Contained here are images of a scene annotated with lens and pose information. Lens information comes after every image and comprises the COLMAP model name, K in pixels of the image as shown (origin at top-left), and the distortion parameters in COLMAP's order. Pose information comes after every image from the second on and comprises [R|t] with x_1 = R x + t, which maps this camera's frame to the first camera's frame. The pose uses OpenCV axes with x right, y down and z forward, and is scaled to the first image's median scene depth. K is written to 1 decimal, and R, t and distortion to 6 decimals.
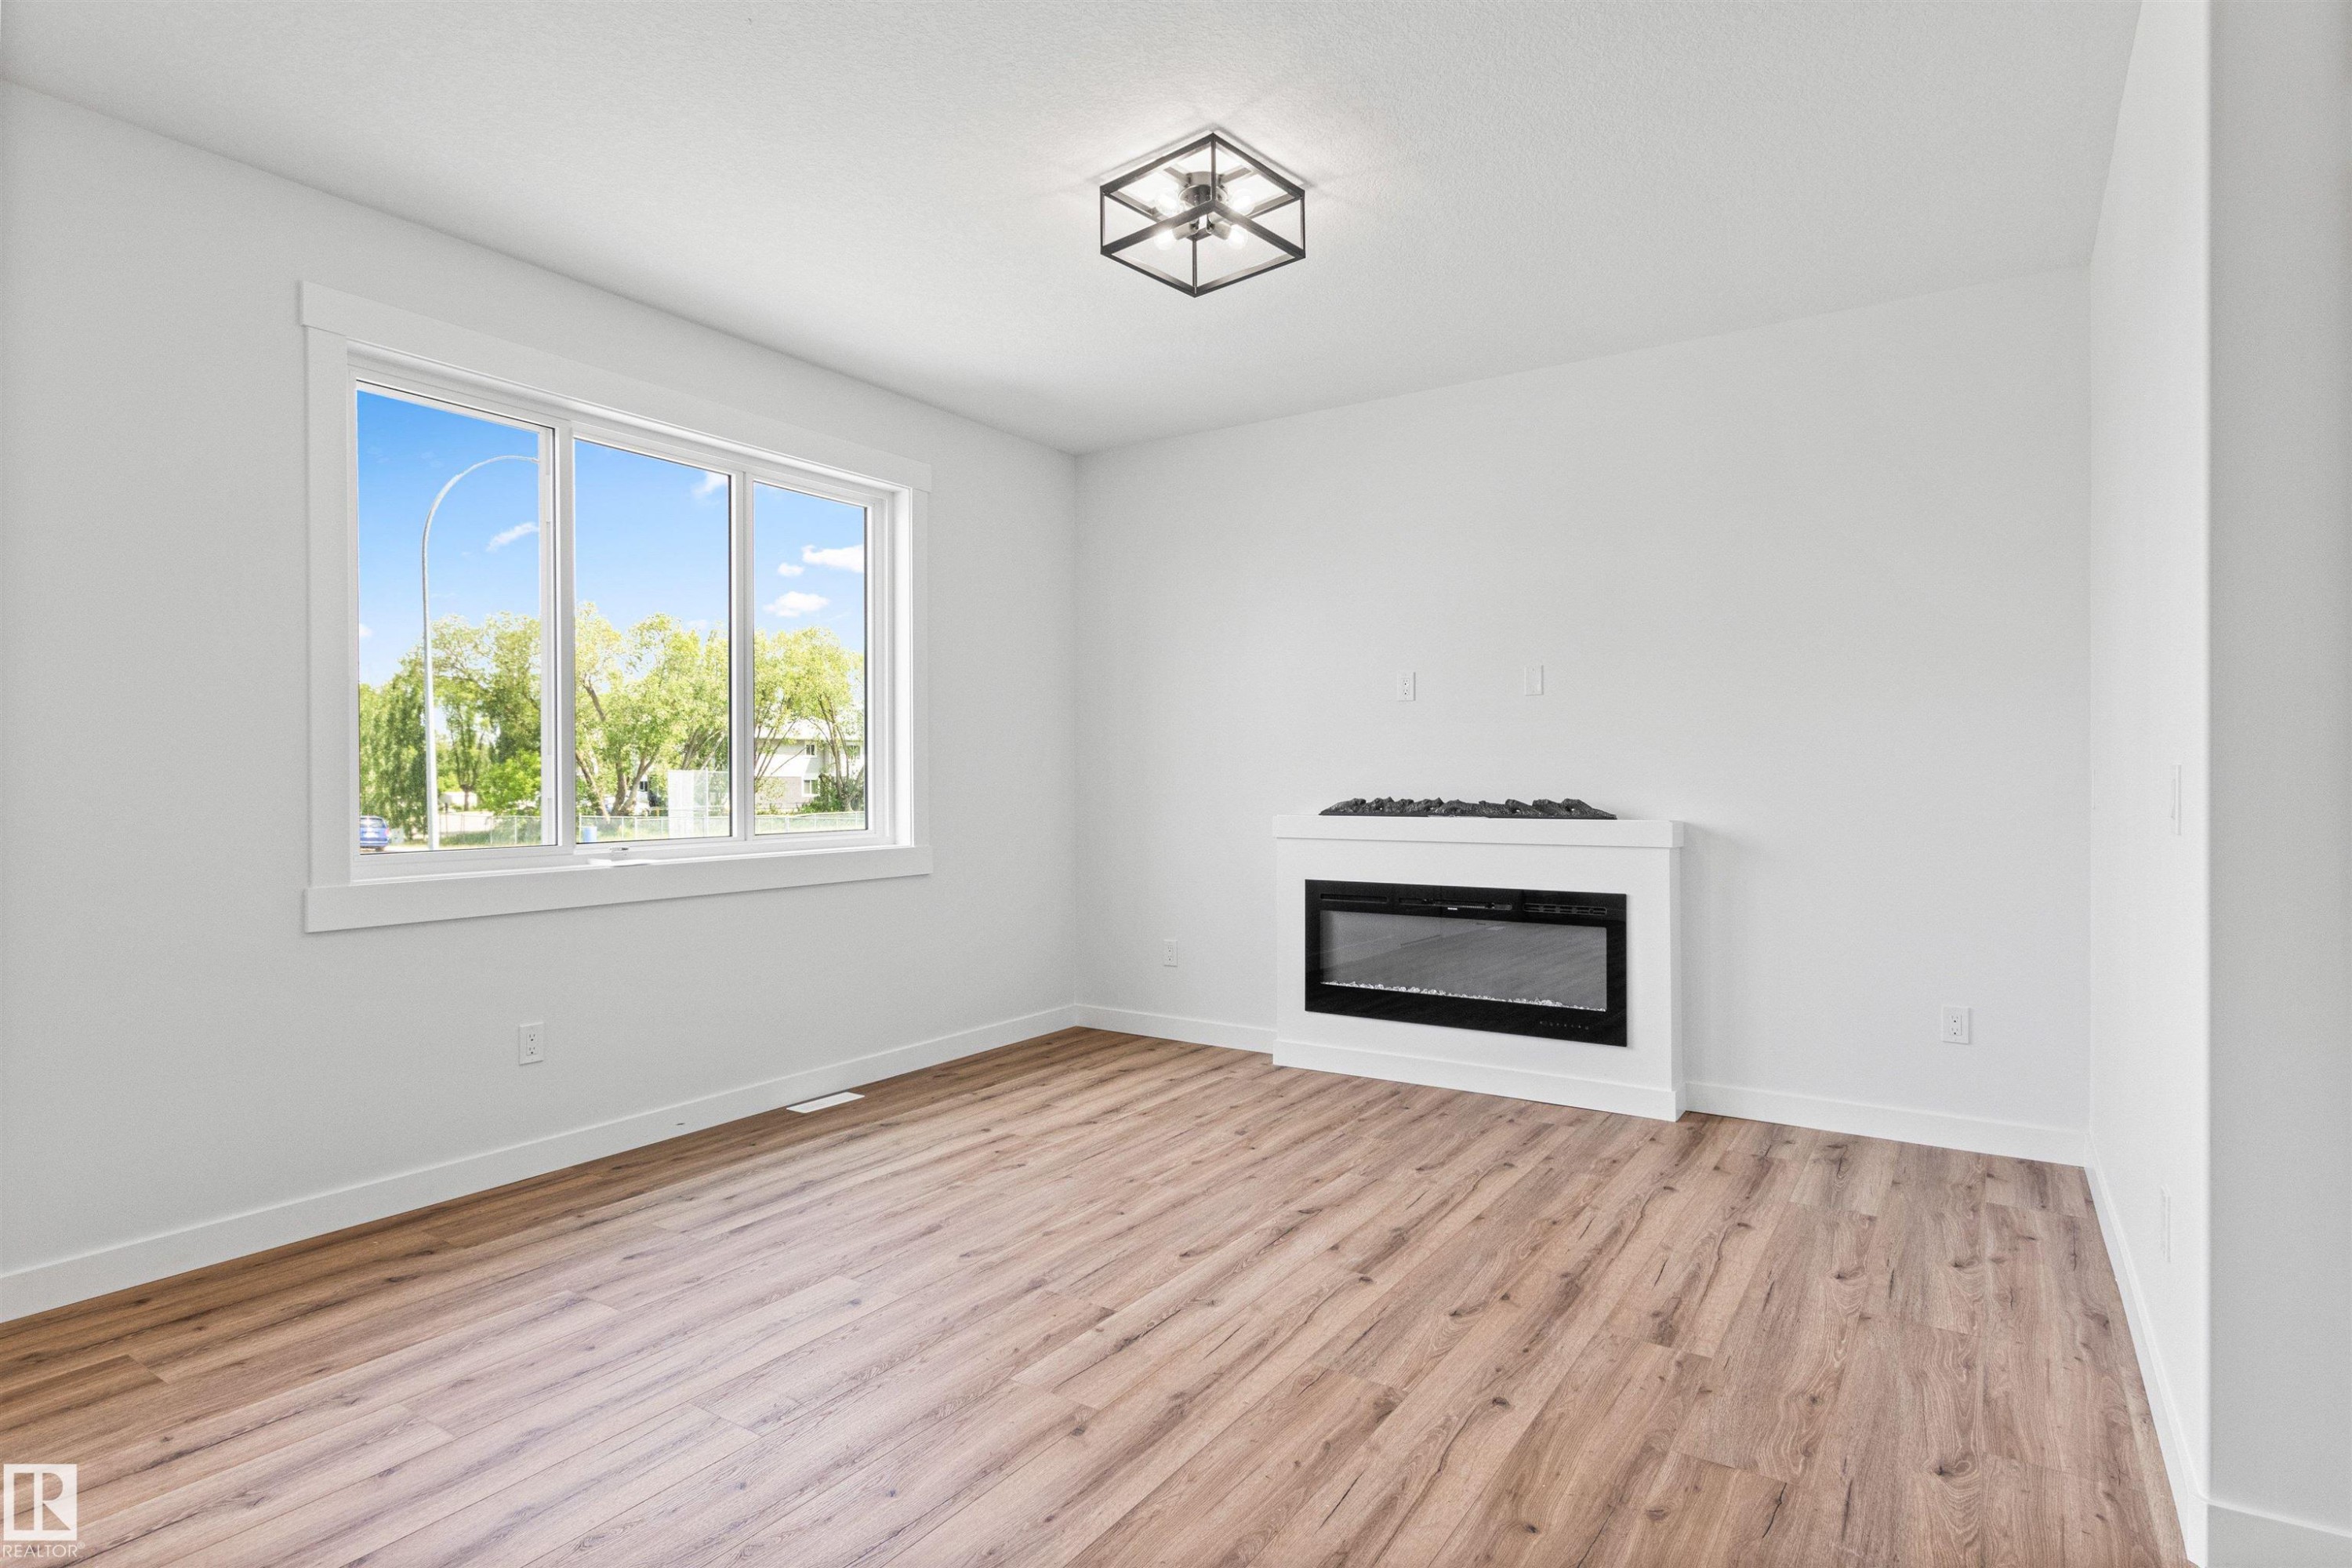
lens RADIAL K [[1220.7, 0, 1163.8], [0, 1220.7, 782.6], [0, 0, 1]] dist [0.008794, -0.004326]
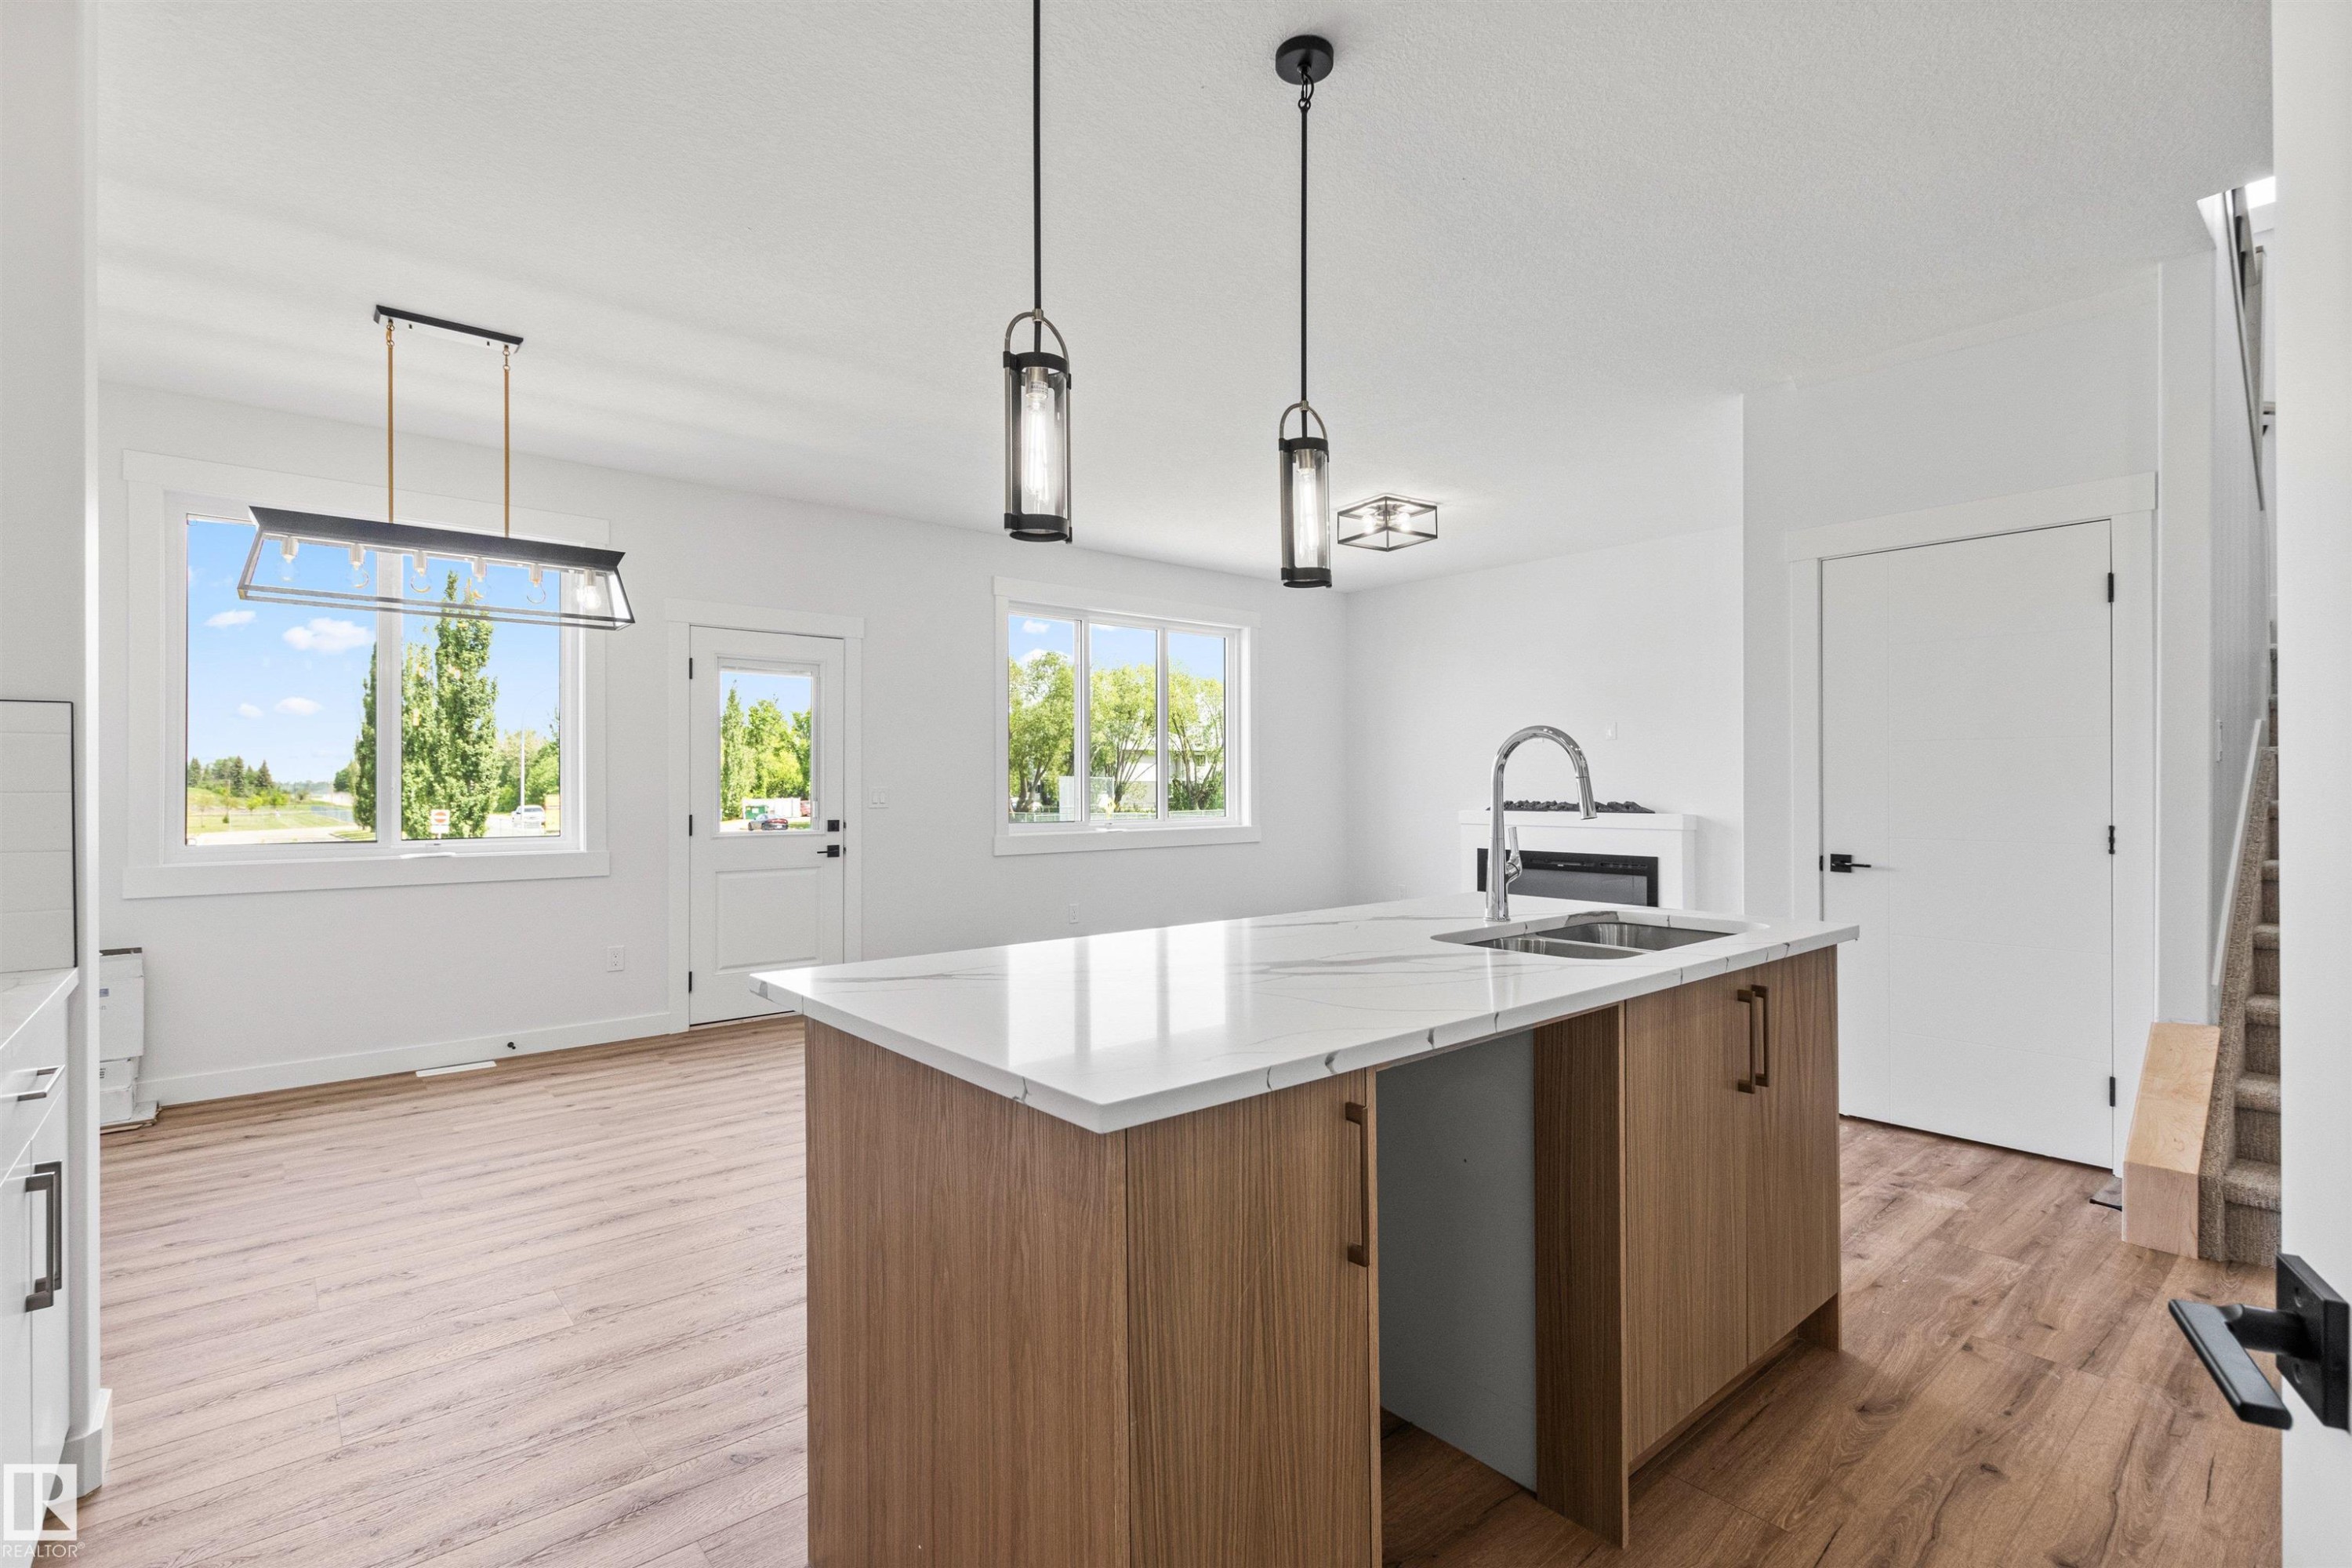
lens RADIAL K [[1085.1, 0, 1159.3], [0, 1085.1, 789.4], [0, 0, 1]] dist [-0.004667, 0.001748]
pose [[0.959914, 0.001463, -0.280292, 0.126820], [-0.000496, 0.999994, 0.003519, -0.008315], [0.280295, -0.003239, 0.959908, -0.636534]]
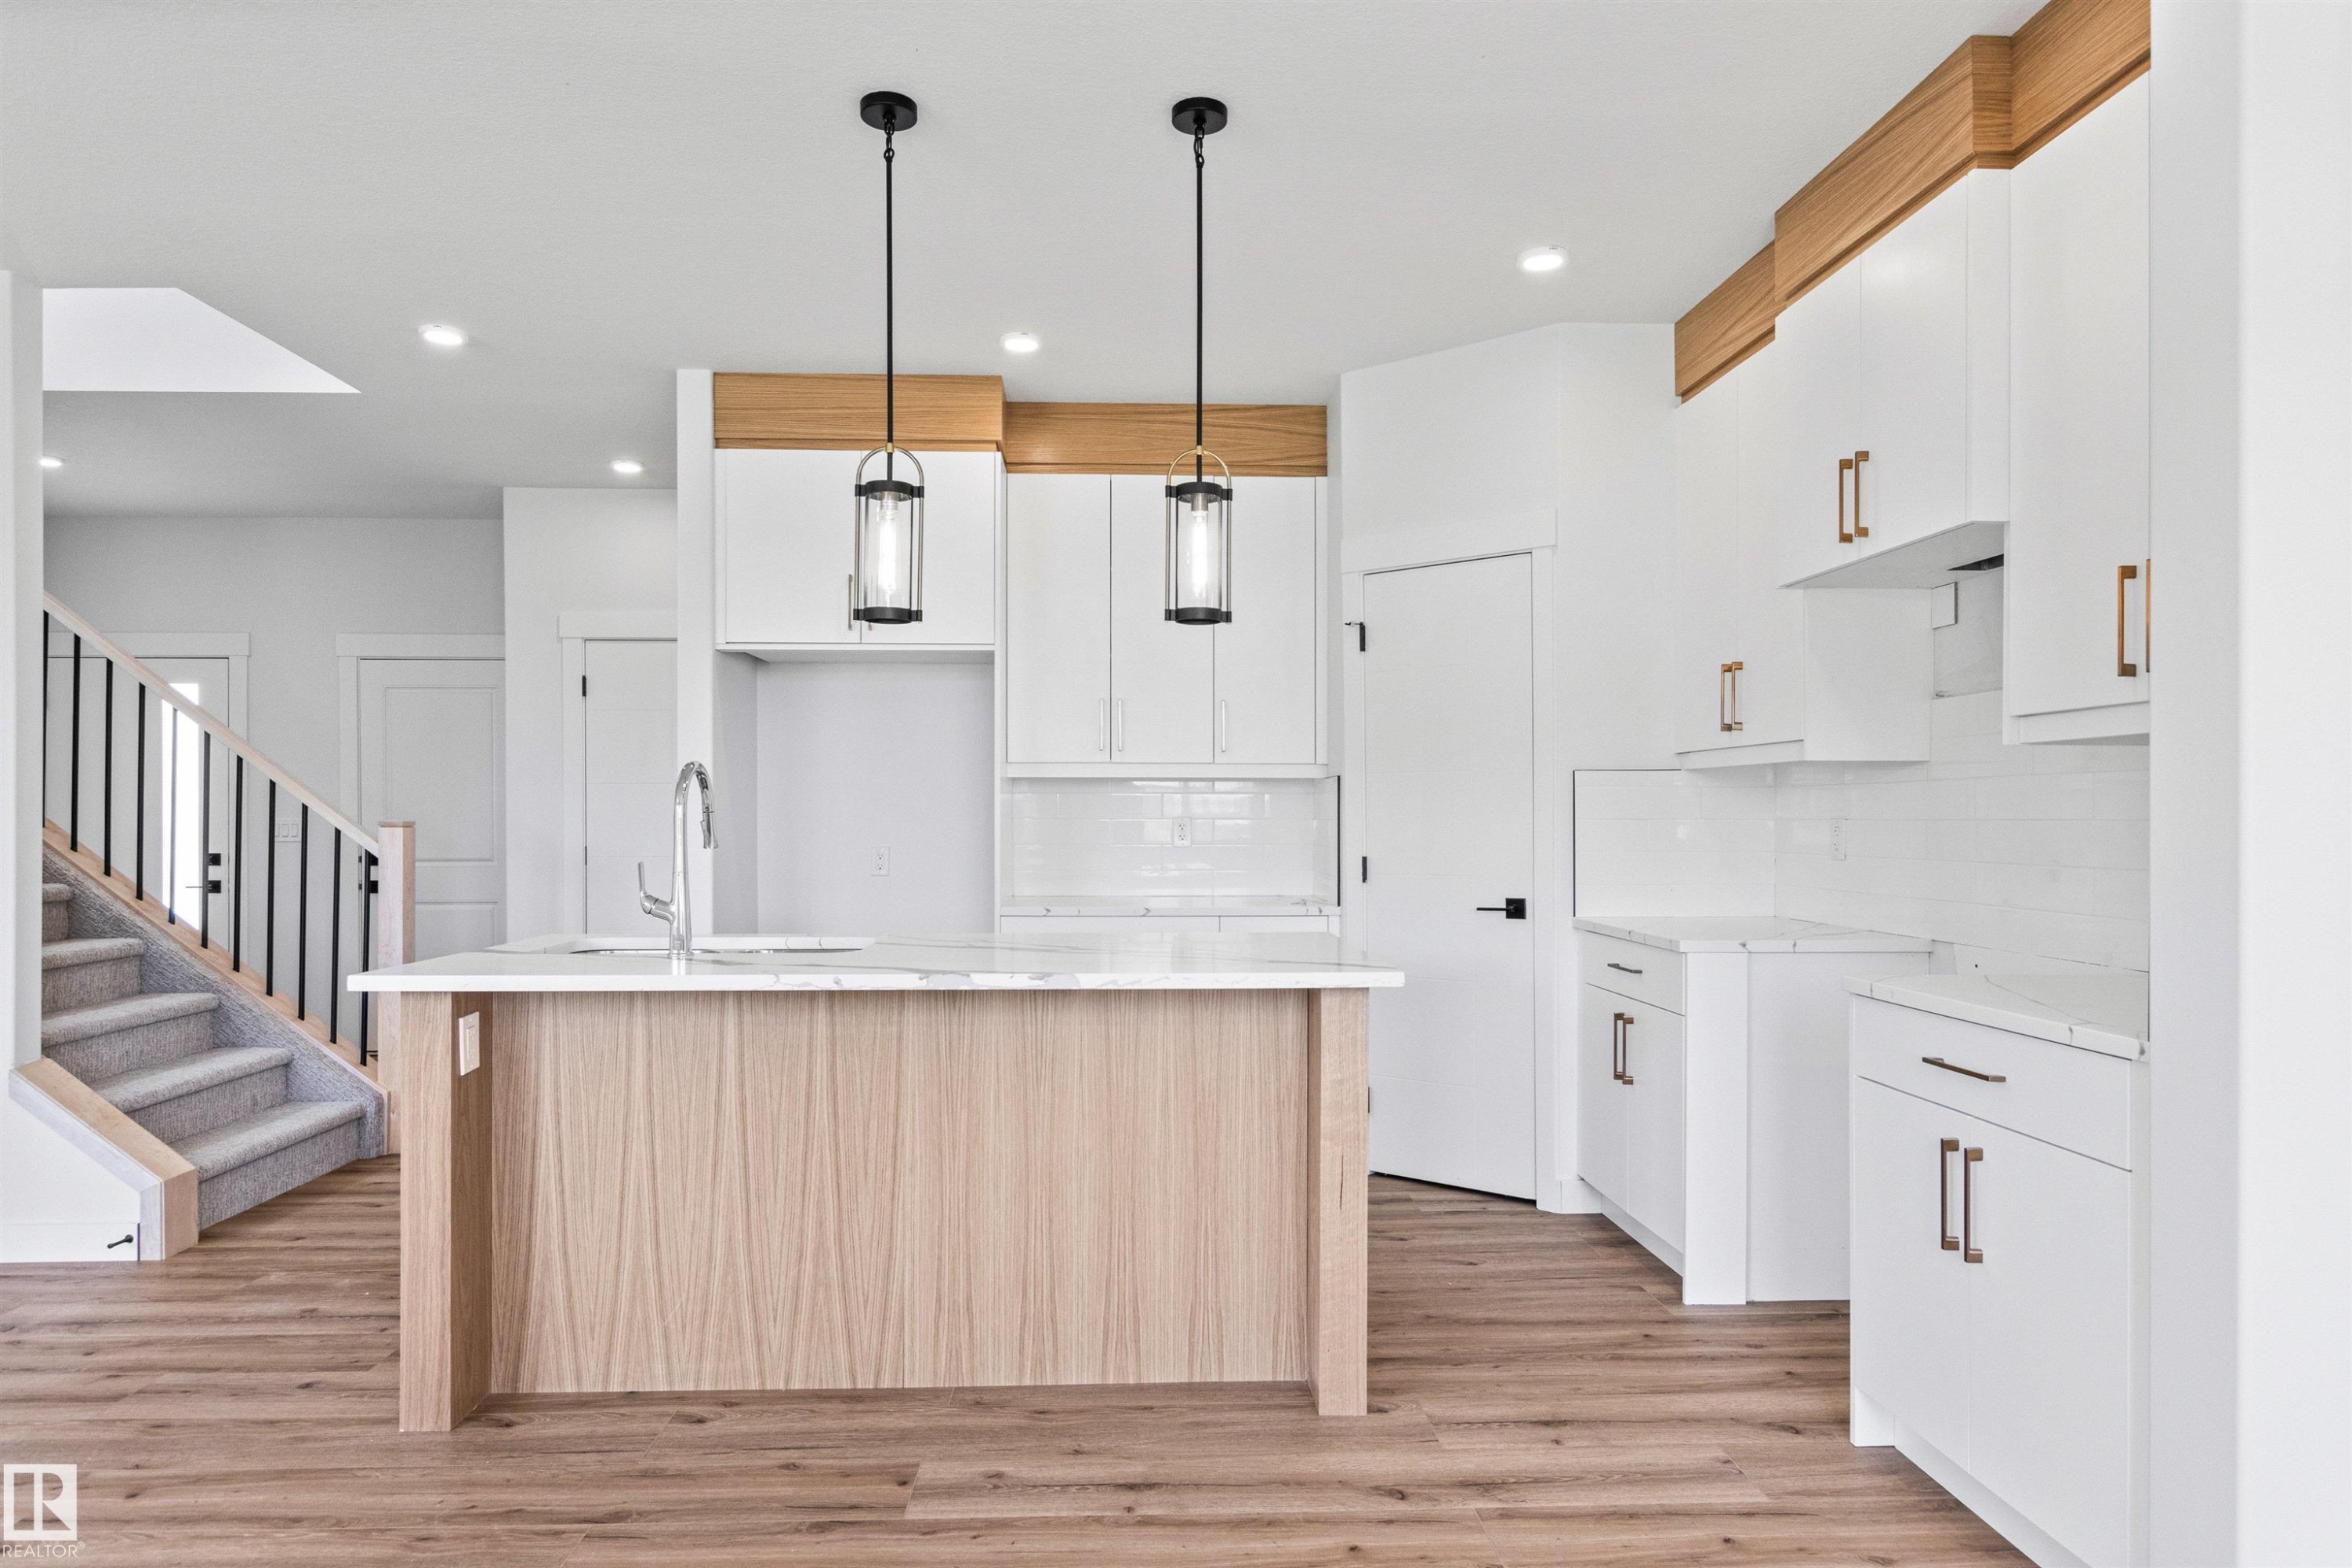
lens RADIAL K [[1382.5, 0, 1166.5], [0, 1382.5, 819.7], [0, 0, 1]] dist [0.001575, -0.003246]
pose [[-0.586718, 0.003011, 0.809786, -0.561988], [0.004268, 0.999991, -0.000626, -0.005773], [-0.809780, 0.003089, -0.586726, 0.143769]]
